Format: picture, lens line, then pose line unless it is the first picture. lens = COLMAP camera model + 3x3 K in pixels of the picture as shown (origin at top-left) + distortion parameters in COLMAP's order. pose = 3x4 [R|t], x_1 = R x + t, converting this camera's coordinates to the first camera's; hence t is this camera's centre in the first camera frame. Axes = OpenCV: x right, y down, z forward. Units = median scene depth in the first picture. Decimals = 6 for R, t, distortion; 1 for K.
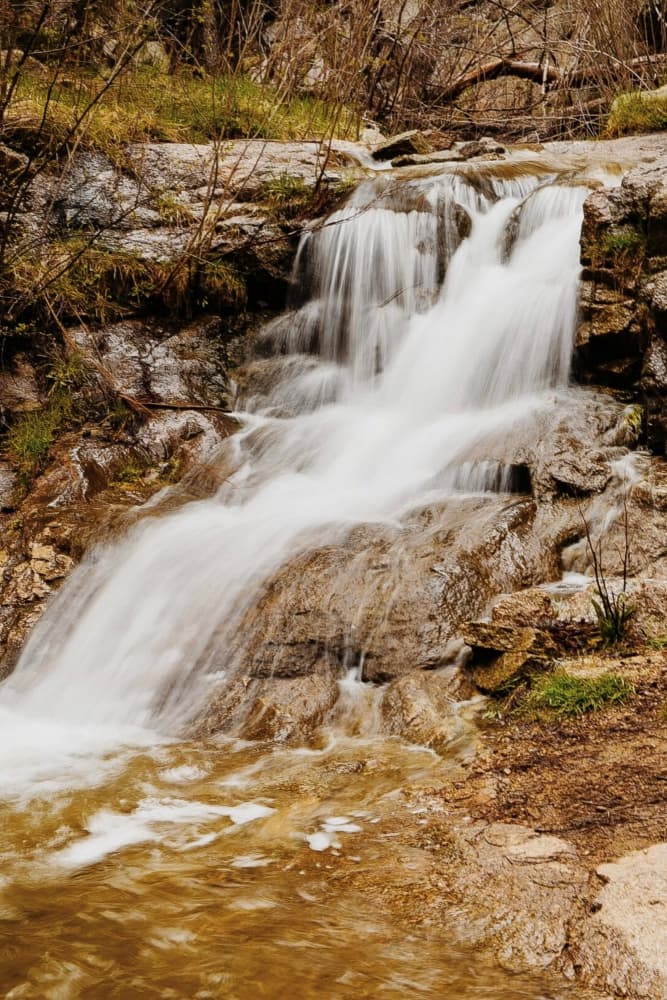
lens RADIAL K [[2034.1, 0, 336.0], [0, 2034.1, 497.0], [0, 0, 1]] dist [0.216714, 0.000000]
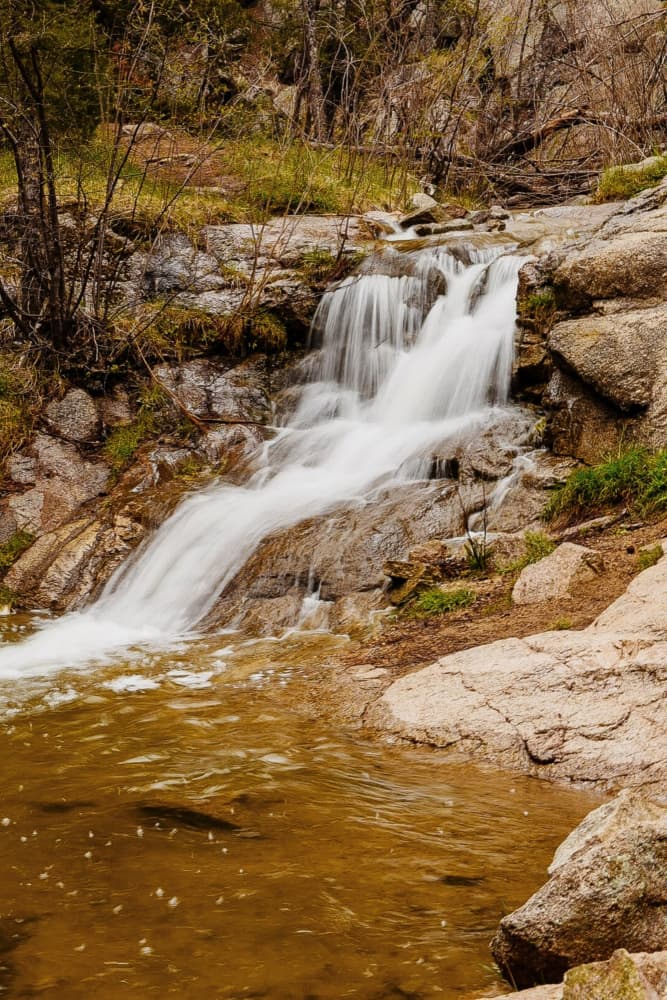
lens RADIAL K [[2034.1, 0, 335.2], [0, 2034.1, 496.6], [0, 0, 1]] dist [0.216714, 0.000000]
pose [[0.996393, -0.008906, -0.084394, 0.115007], [0.008468, 0.999949, -0.005550, 0.015814], [0.084440, 0.004816, 0.996417, -0.391273]]
